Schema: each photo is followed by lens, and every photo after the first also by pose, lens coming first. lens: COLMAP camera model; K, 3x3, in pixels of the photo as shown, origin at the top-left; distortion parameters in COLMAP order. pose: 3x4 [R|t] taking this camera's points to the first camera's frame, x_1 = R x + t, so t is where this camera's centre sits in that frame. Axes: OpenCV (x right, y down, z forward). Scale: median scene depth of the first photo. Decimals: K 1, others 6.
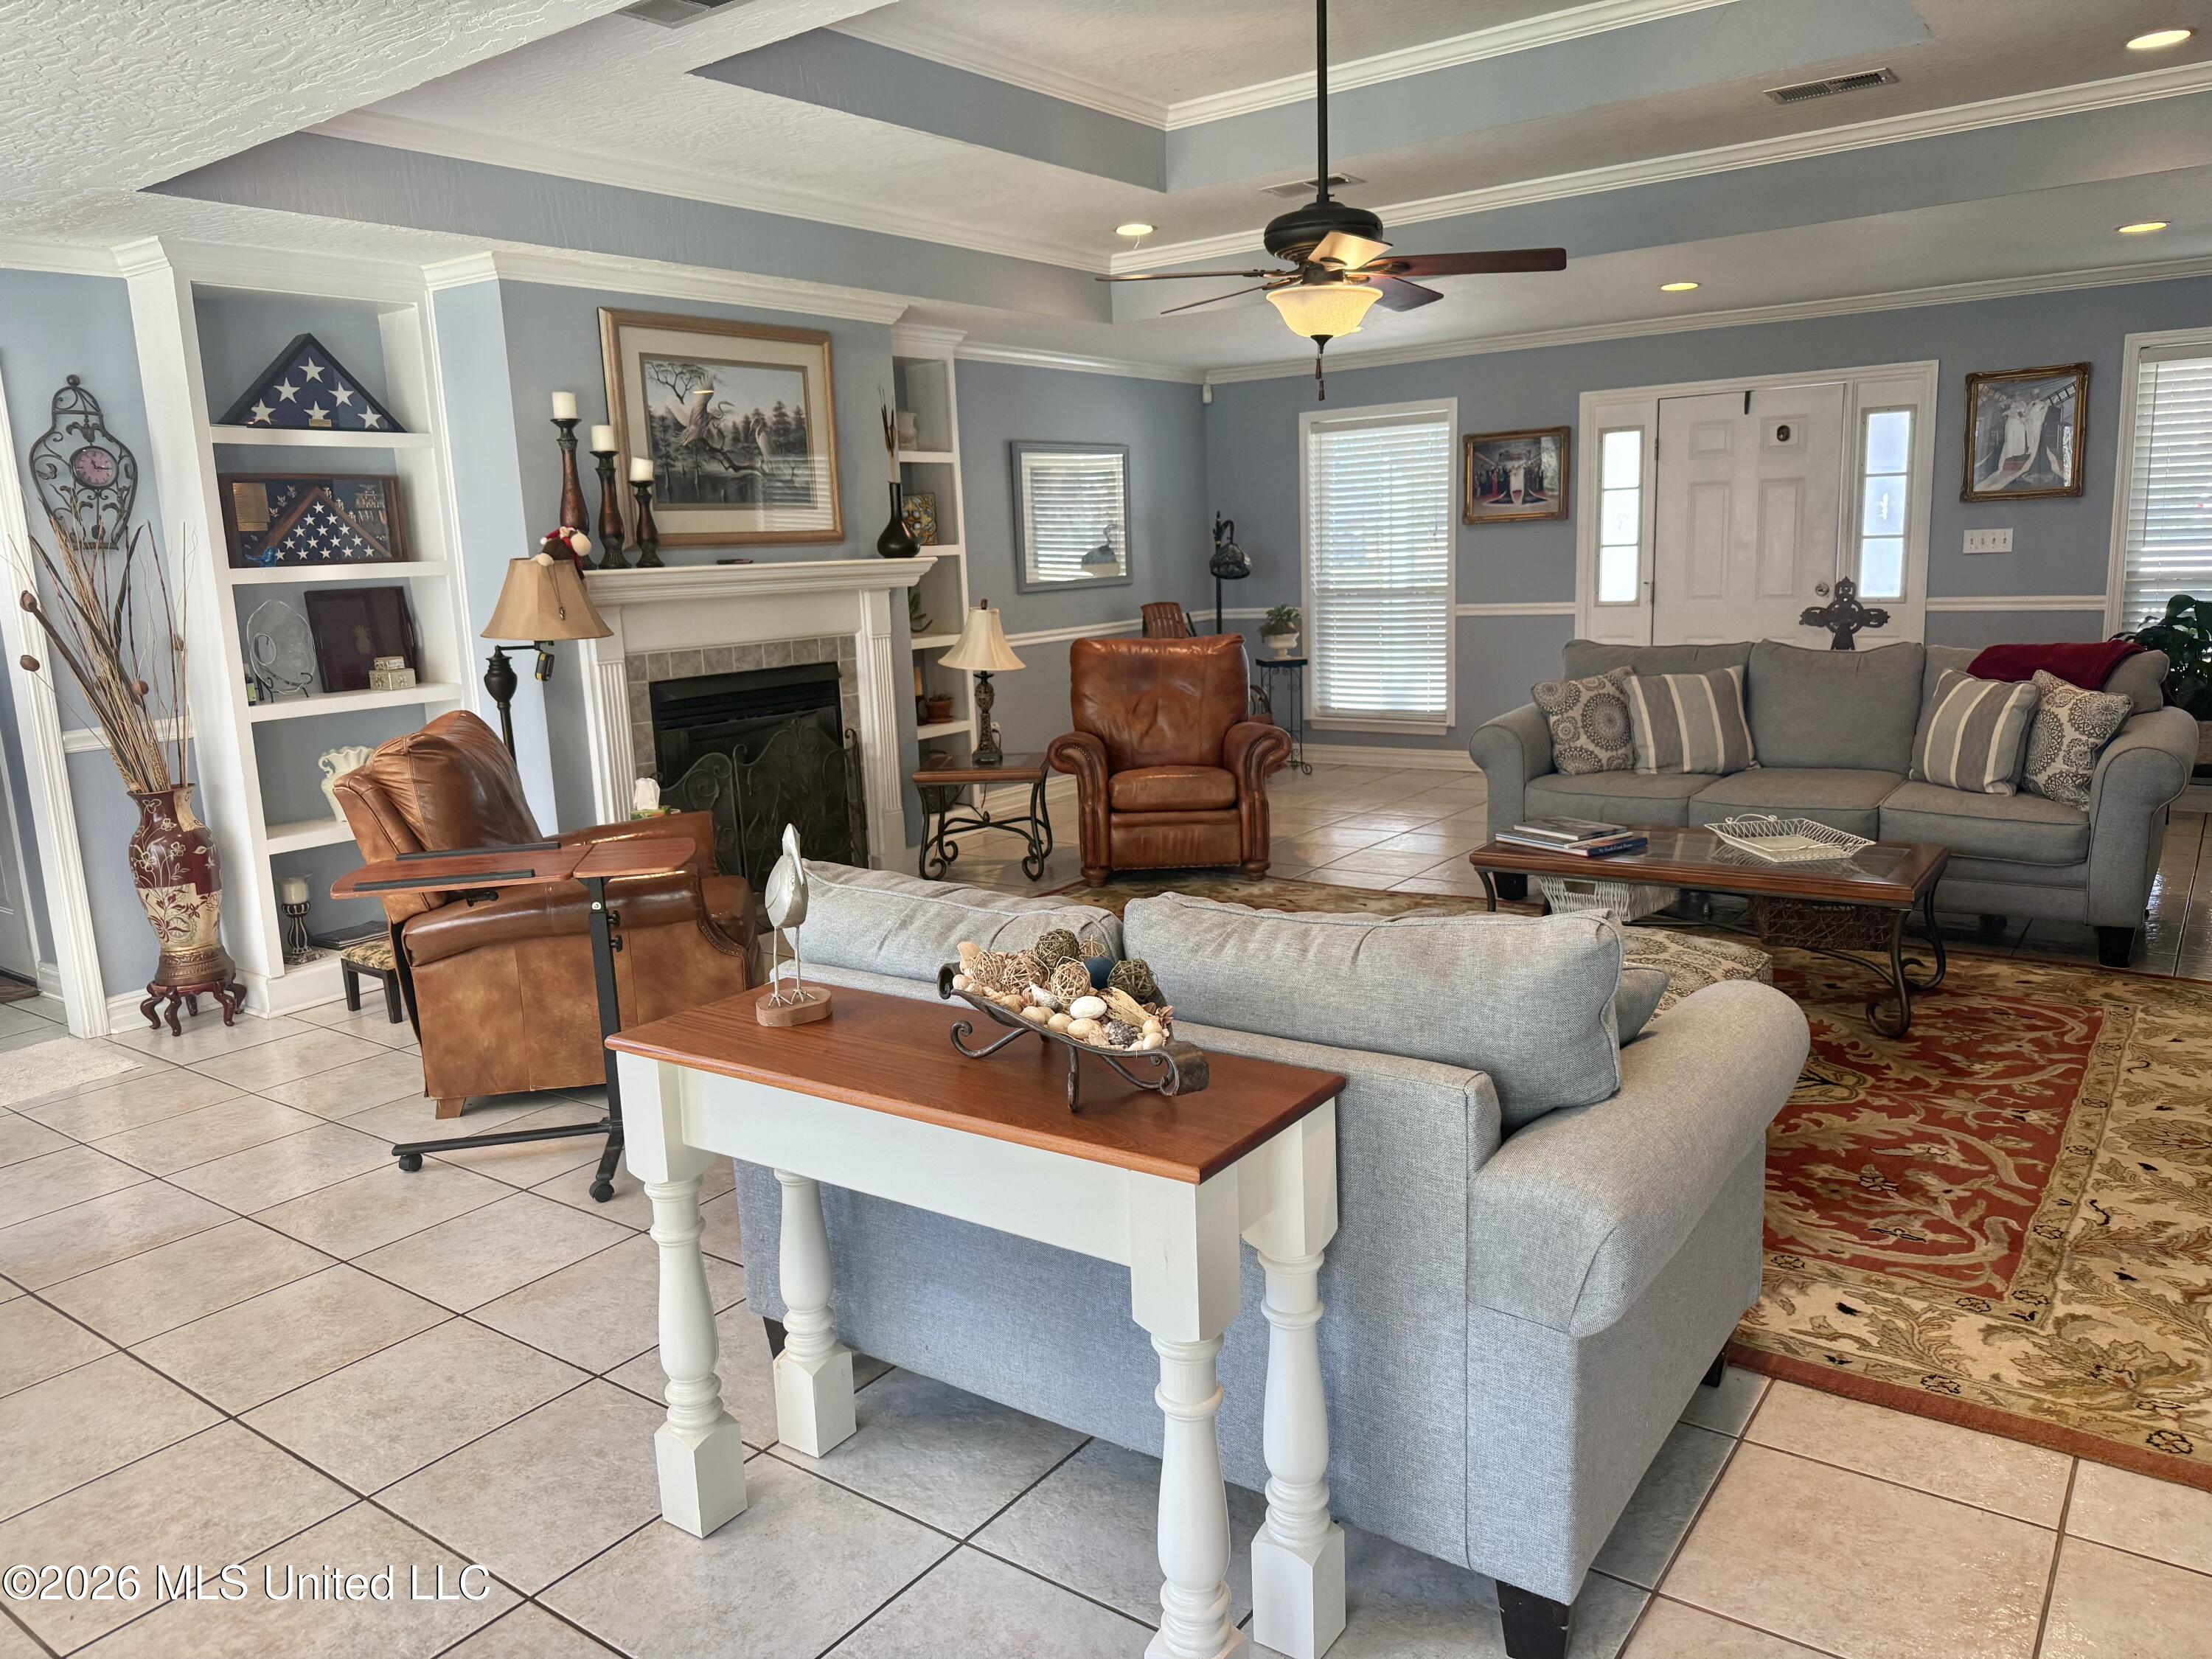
lens RADIAL K [[1568.5, 0, 1104.8], [0, 1568.5, 839.4], [0, 0, 1]] dist [0.008606, -0.011349]
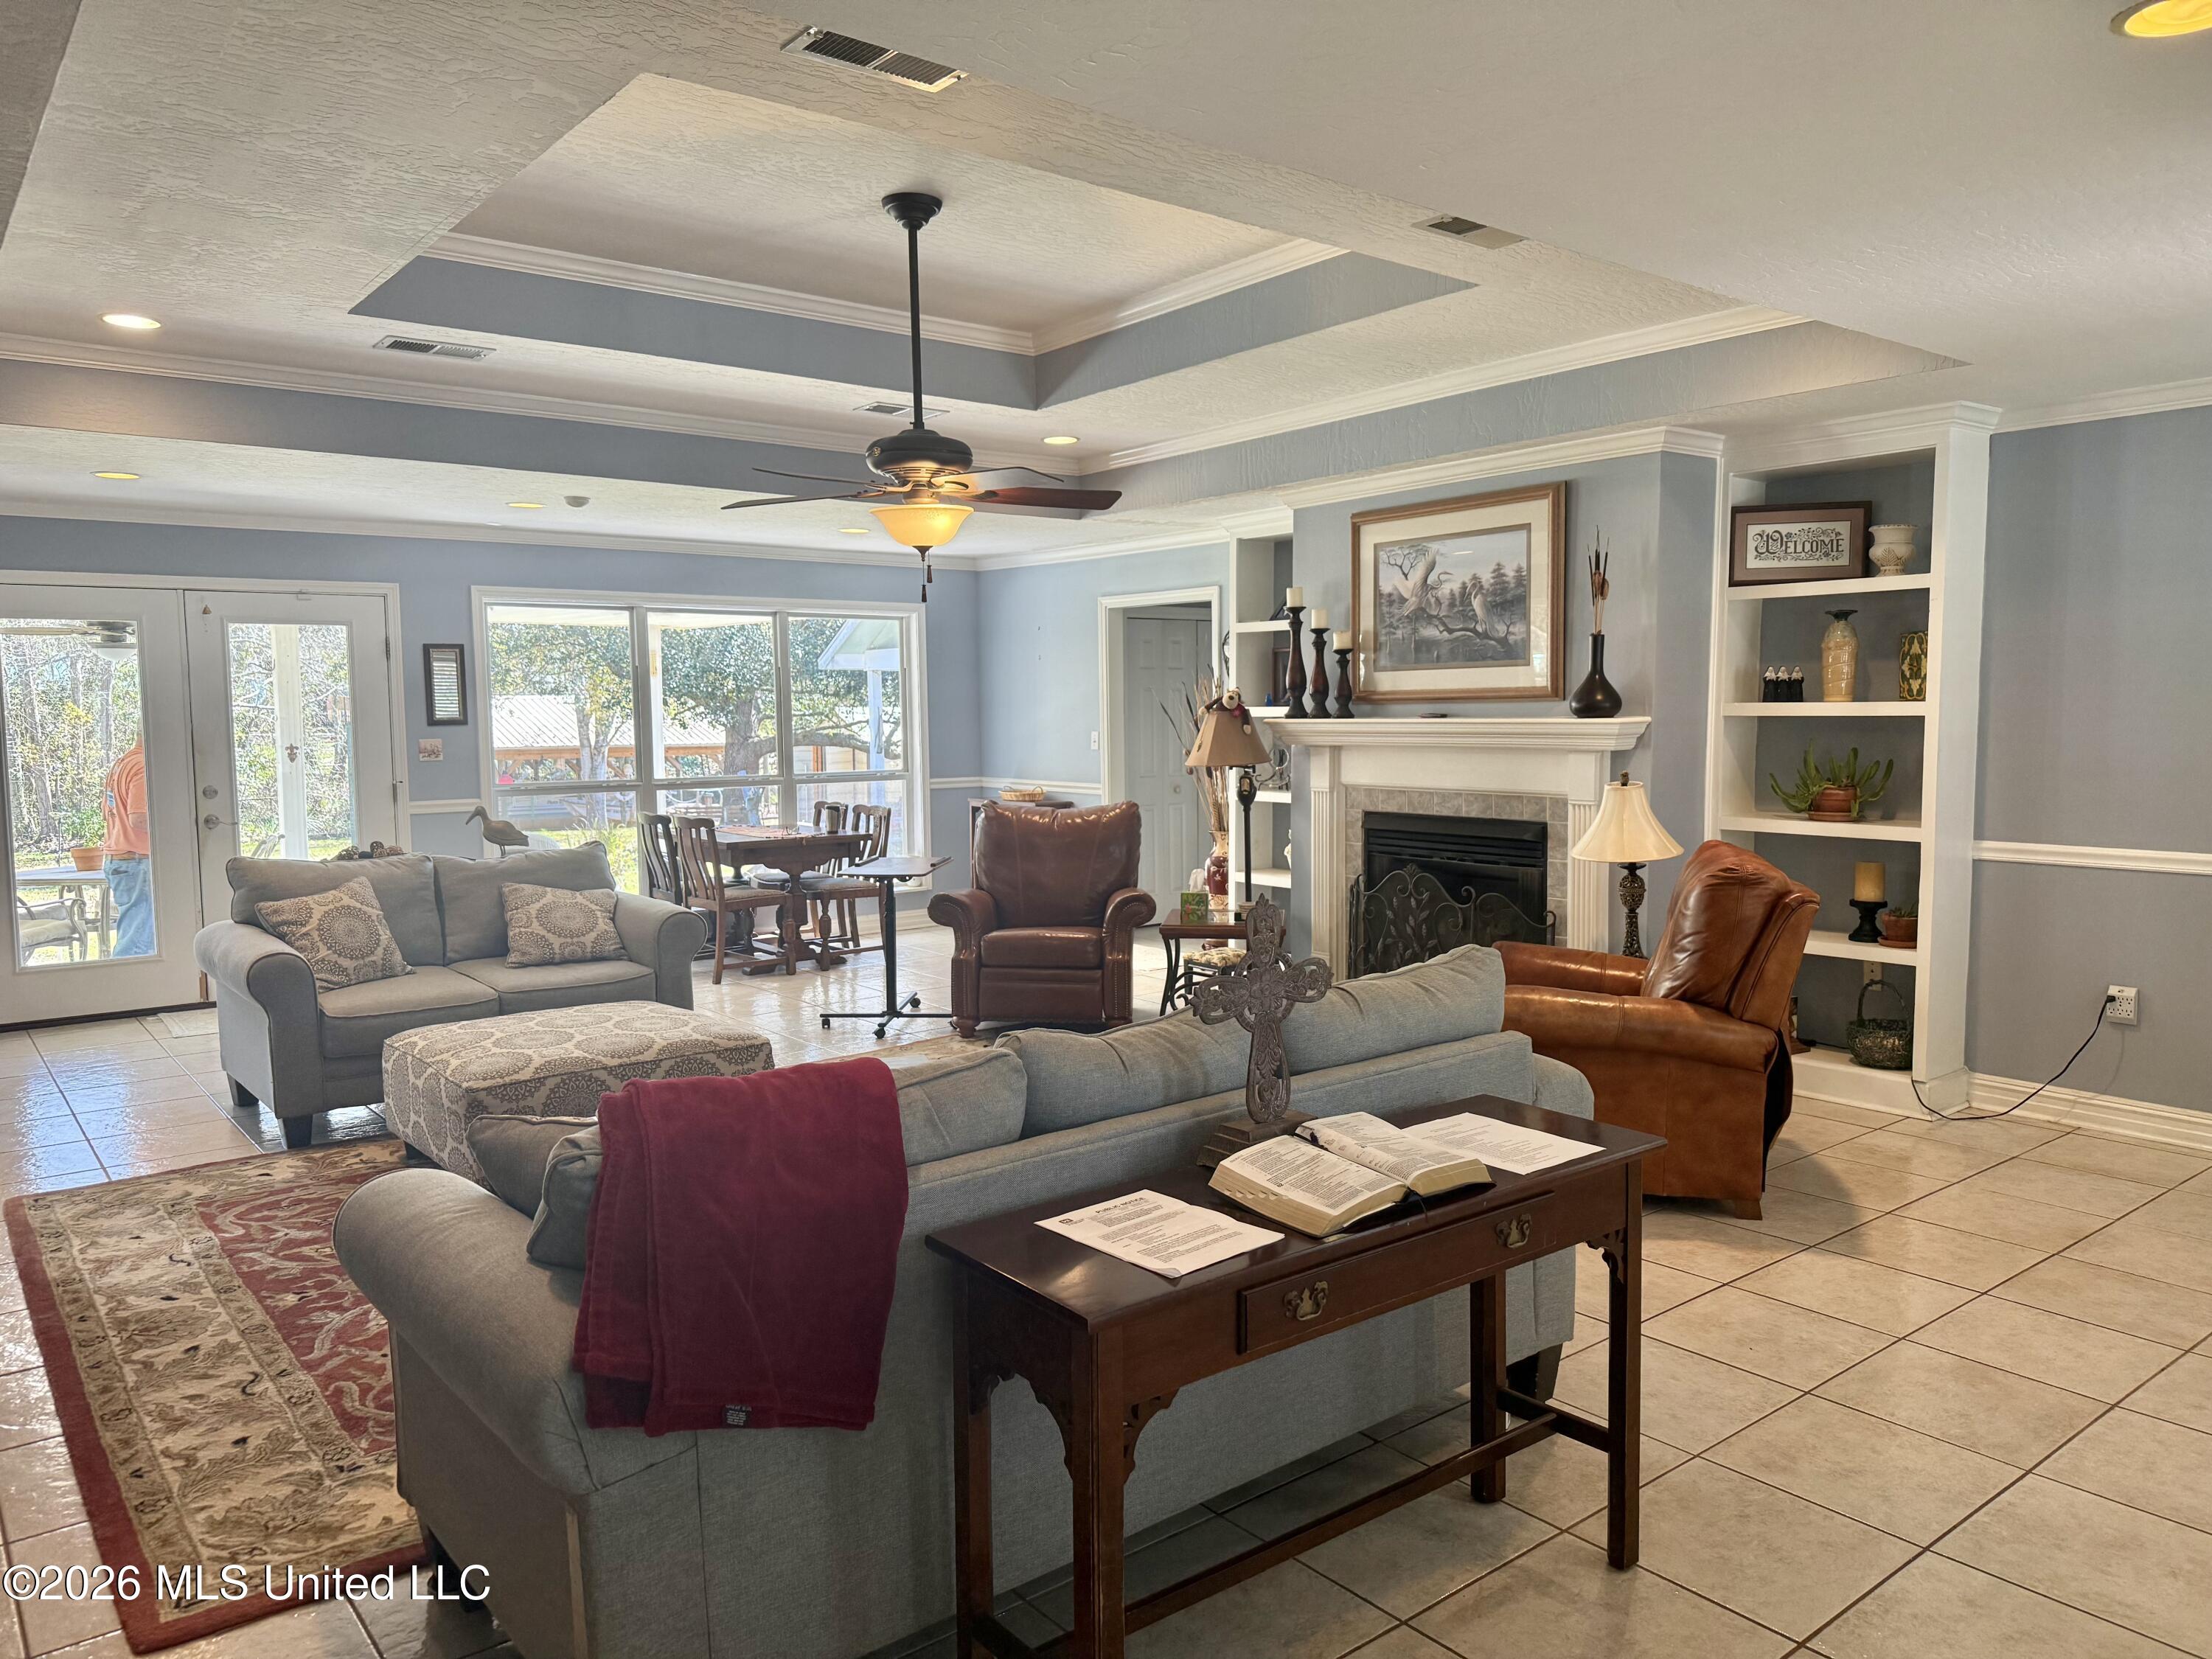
lens RADIAL K [[1568.5, 0, 1121.9], [0, 1568.5, 818.3], [0, 0, 1]] dist [0.008606, -0.011349]
pose [[-0.260562, 0.110672, -0.959093, 0.959379], [-0.152725, 0.976175, 0.154135, -0.263902], [0.953301, 0.186639, -0.237452, 1.159313]]
